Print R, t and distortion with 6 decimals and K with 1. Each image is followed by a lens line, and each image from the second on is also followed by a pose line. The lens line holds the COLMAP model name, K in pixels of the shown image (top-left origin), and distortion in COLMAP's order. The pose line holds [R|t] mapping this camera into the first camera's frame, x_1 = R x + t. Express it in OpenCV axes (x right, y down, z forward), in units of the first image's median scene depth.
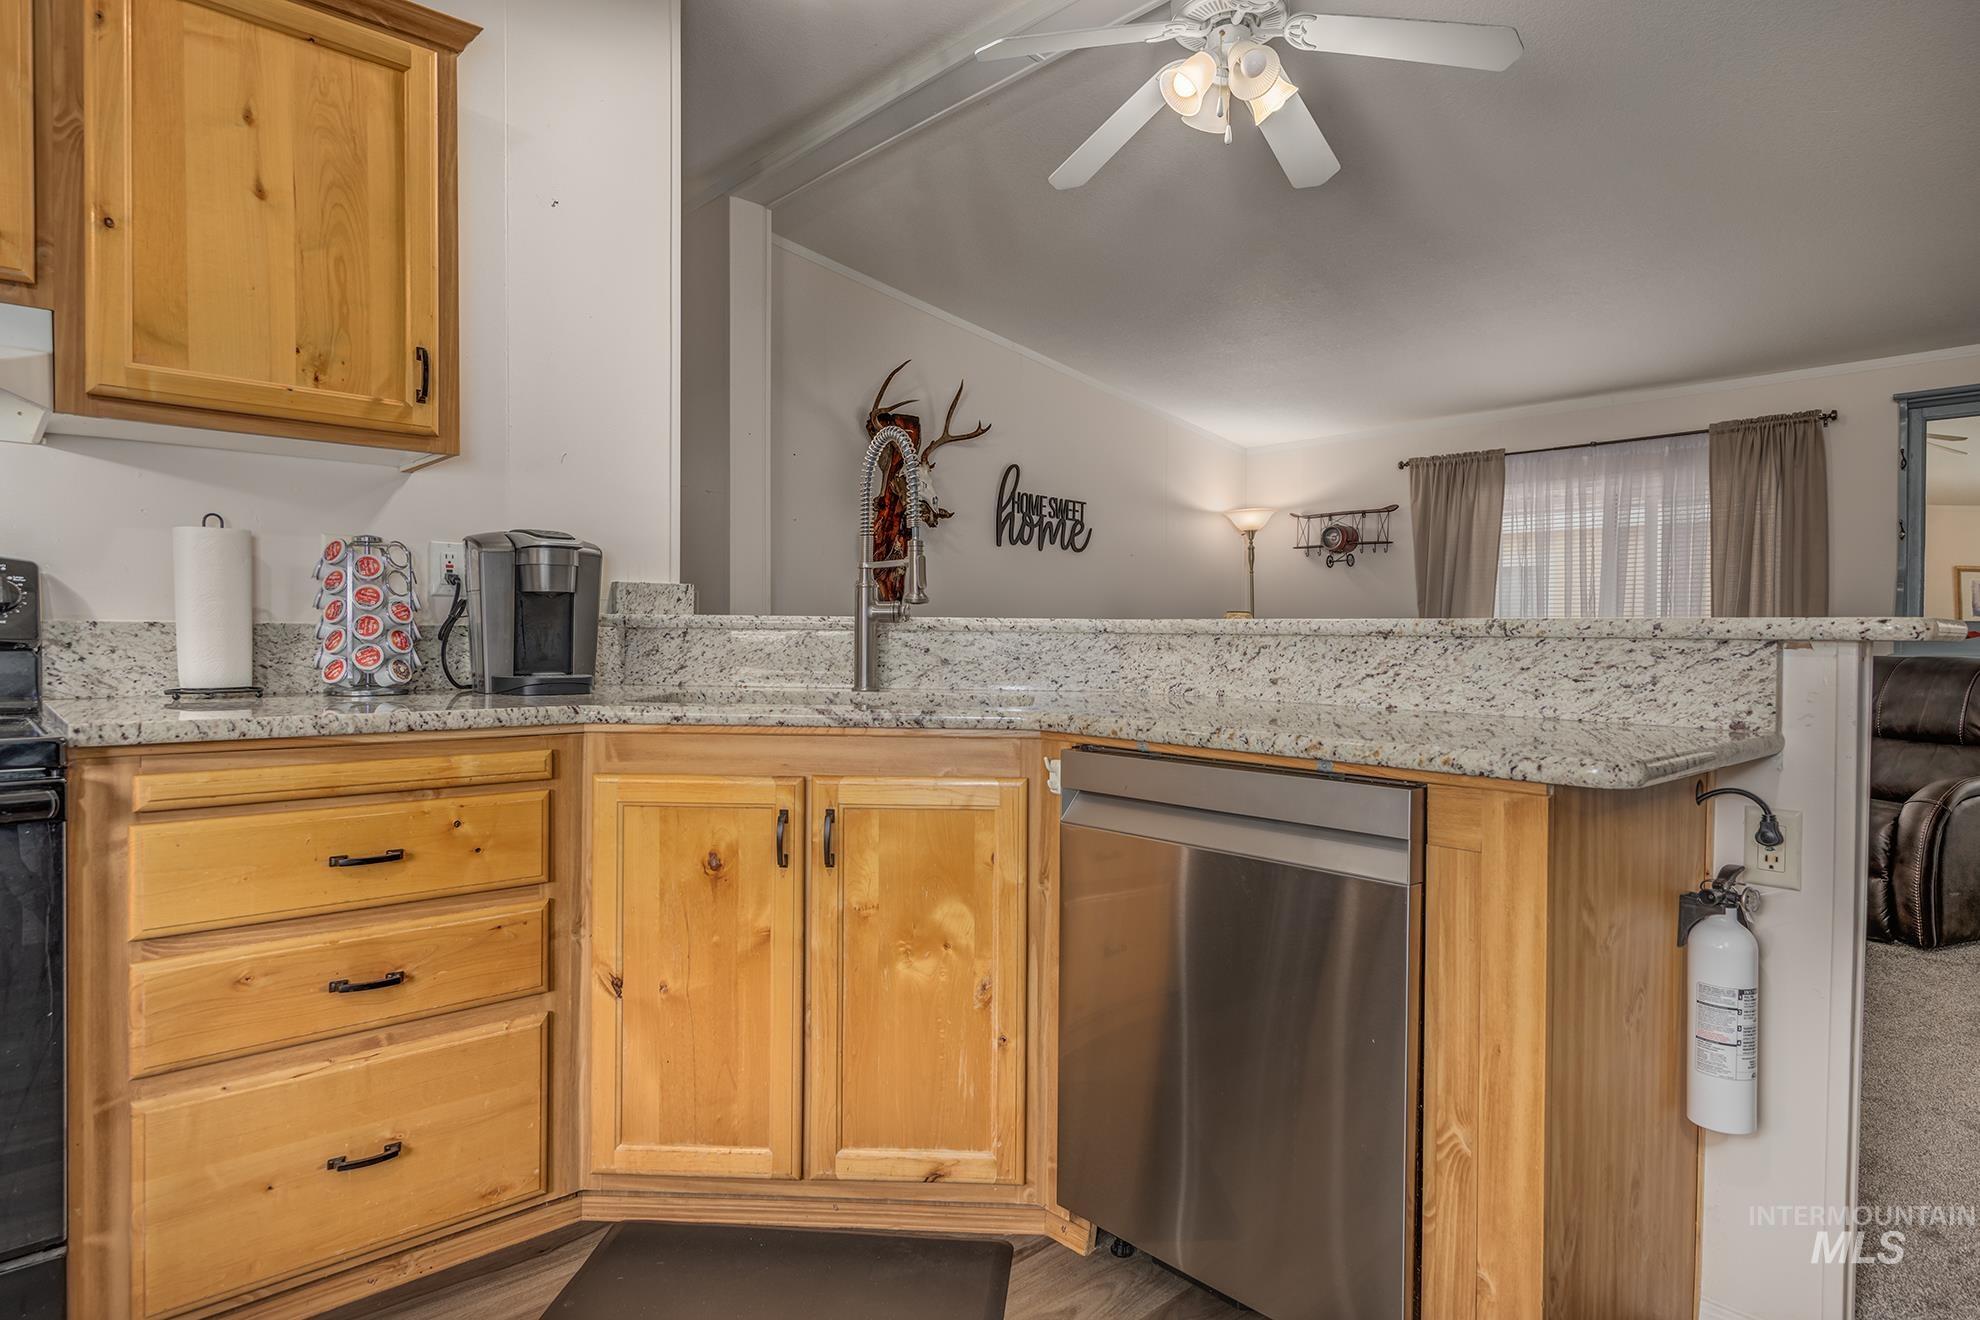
lens RADIAL K [[1112.1, 0, 999.0], [0, 1112.1, 652.3], [0, 0, 1]] dist [0.000227, 0.001925]
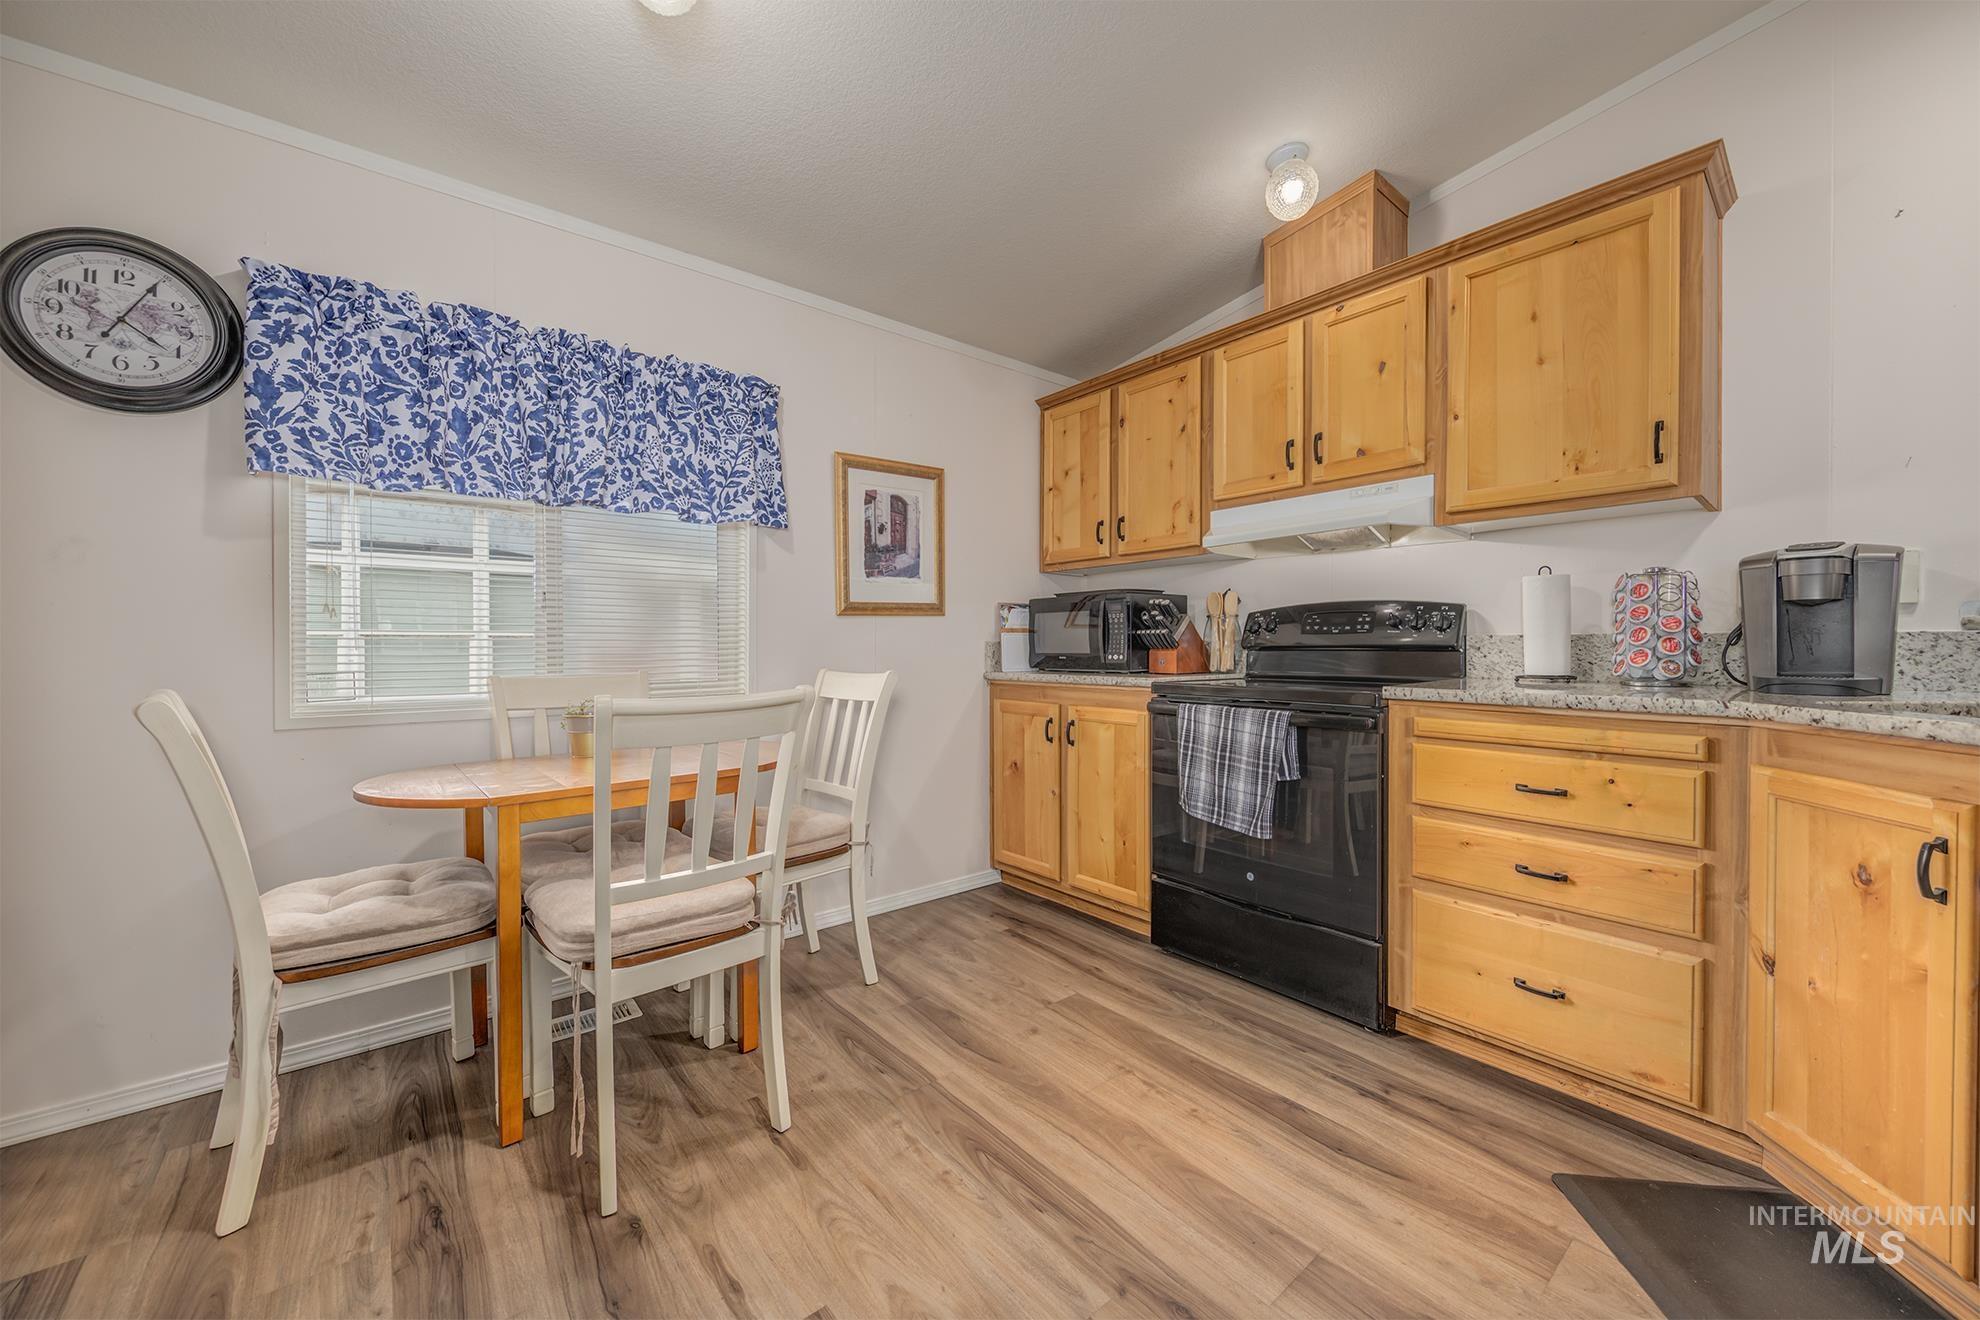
lens RADIAL K [[750.4, 0, 994.7], [0, 750.4, 649.4], [0, 0, 1]] dist [-0.004865, -0.001738]
pose [[-0.074418, 0.001316, -0.997226, 0.423839], [-0.008830, 0.999959, 0.001979, -0.000283], [0.997188, 0.008953, -0.074404, 0.293363]]
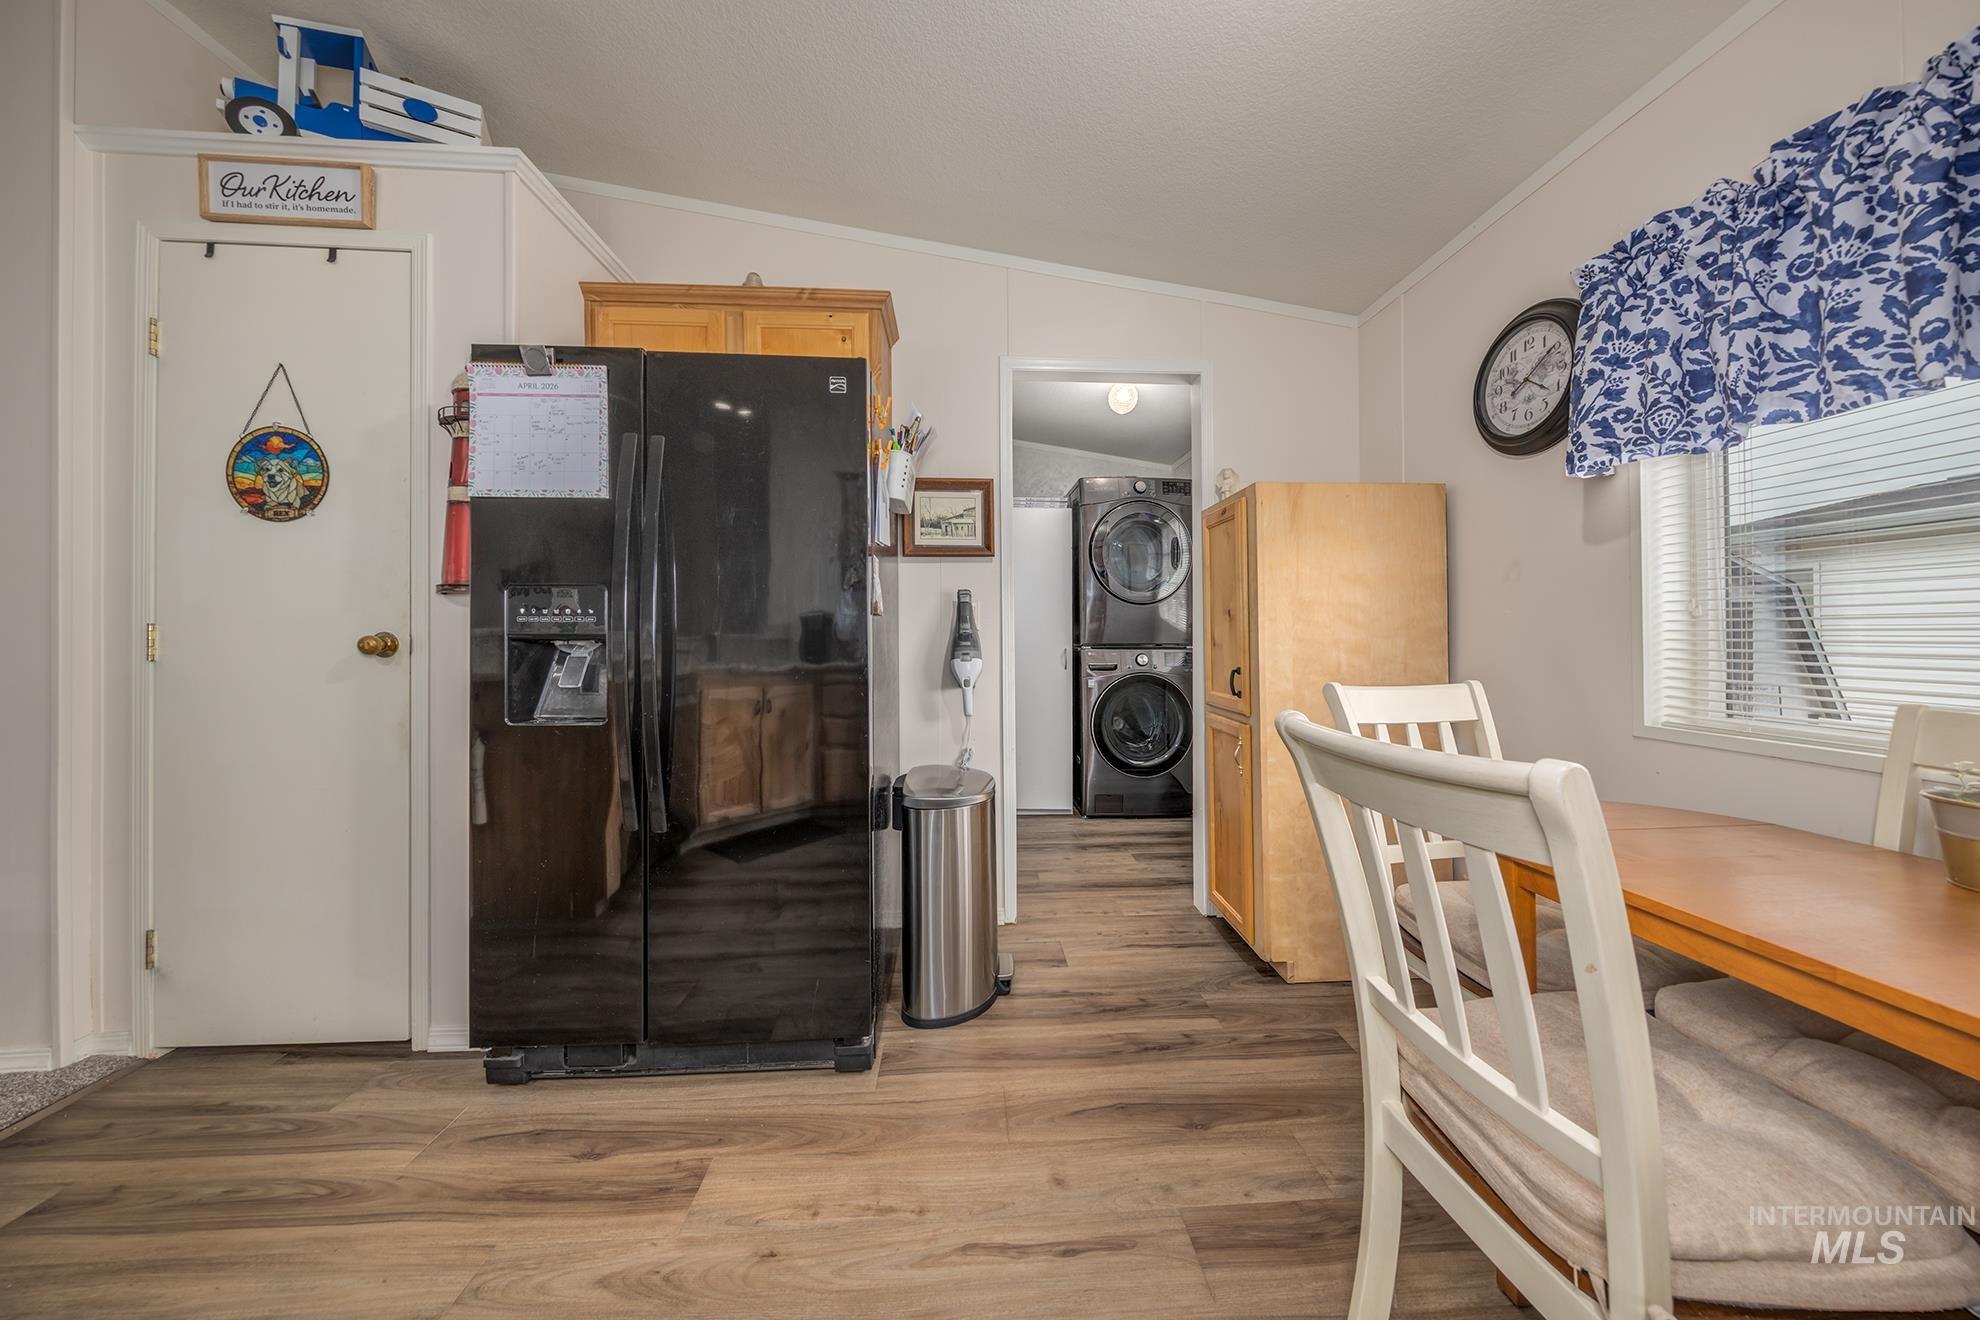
lens RADIAL K [[644.9, 0, 1026.4], [0, 644.9, 631.2], [0, 0, 1]] dist [-0.001411, -0.001773]
pose [[-0.764410, -0.010045, 0.644652, -0.346226], [-0.003892, 0.999932, 0.010966, -0.018406], [-0.644718, 0.005874, -0.764398, 0.375804]]
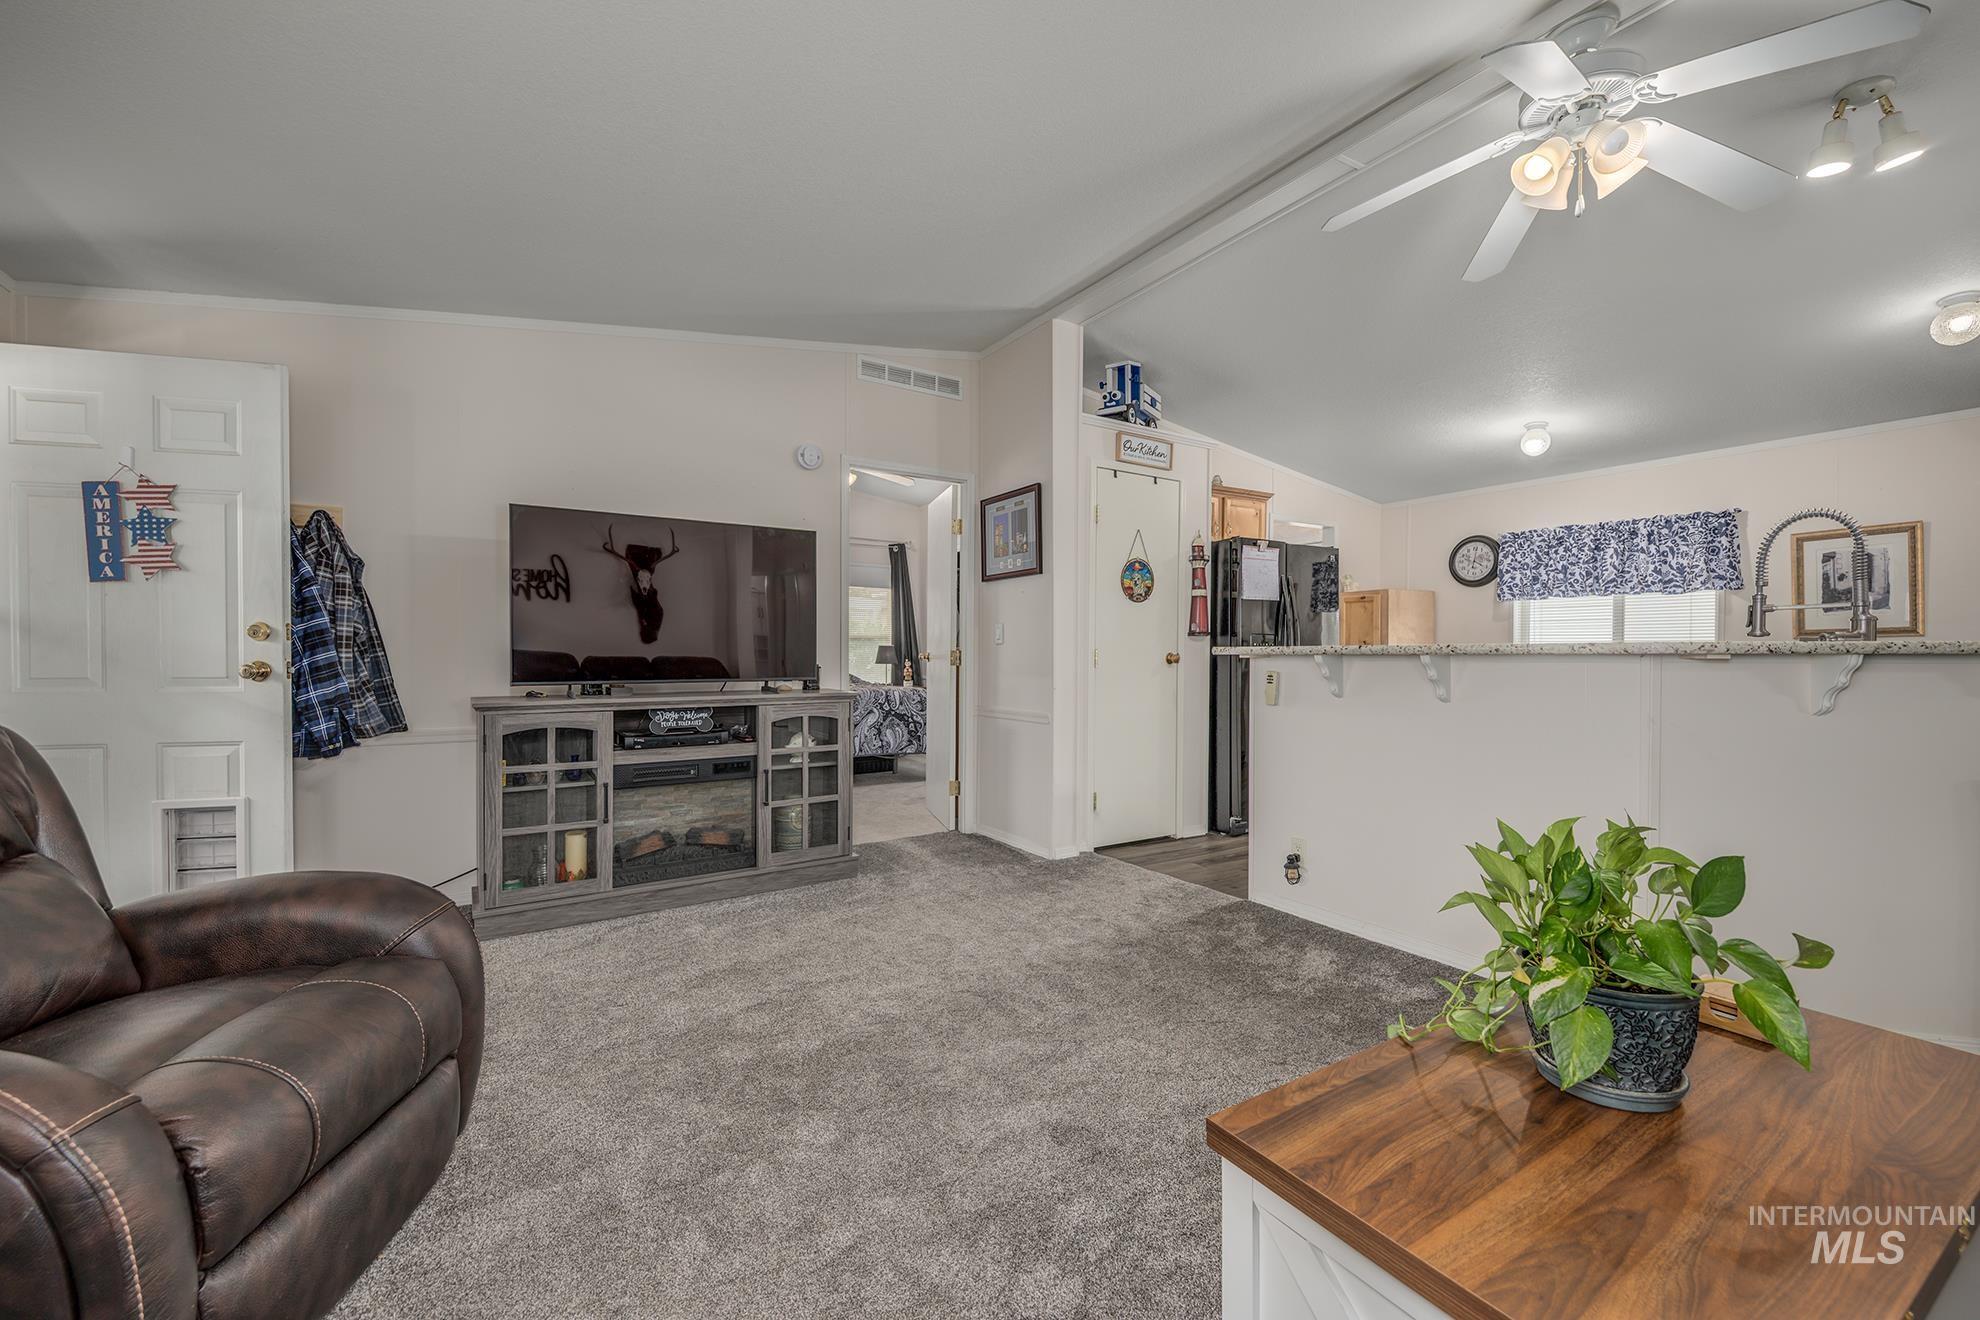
lens RADIAL K [[811.4, 0, 992.3], [0, 811.4, 670.1], [0, 0, 1]] dist [-0.001632, -0.000381]
pose [[-0.978820, -0.013857, 0.204255, 0.834426], [-0.006365, 0.999284, 0.037291, -0.039537], [-0.204626, 0.035201, -0.978207, 2.632463]]
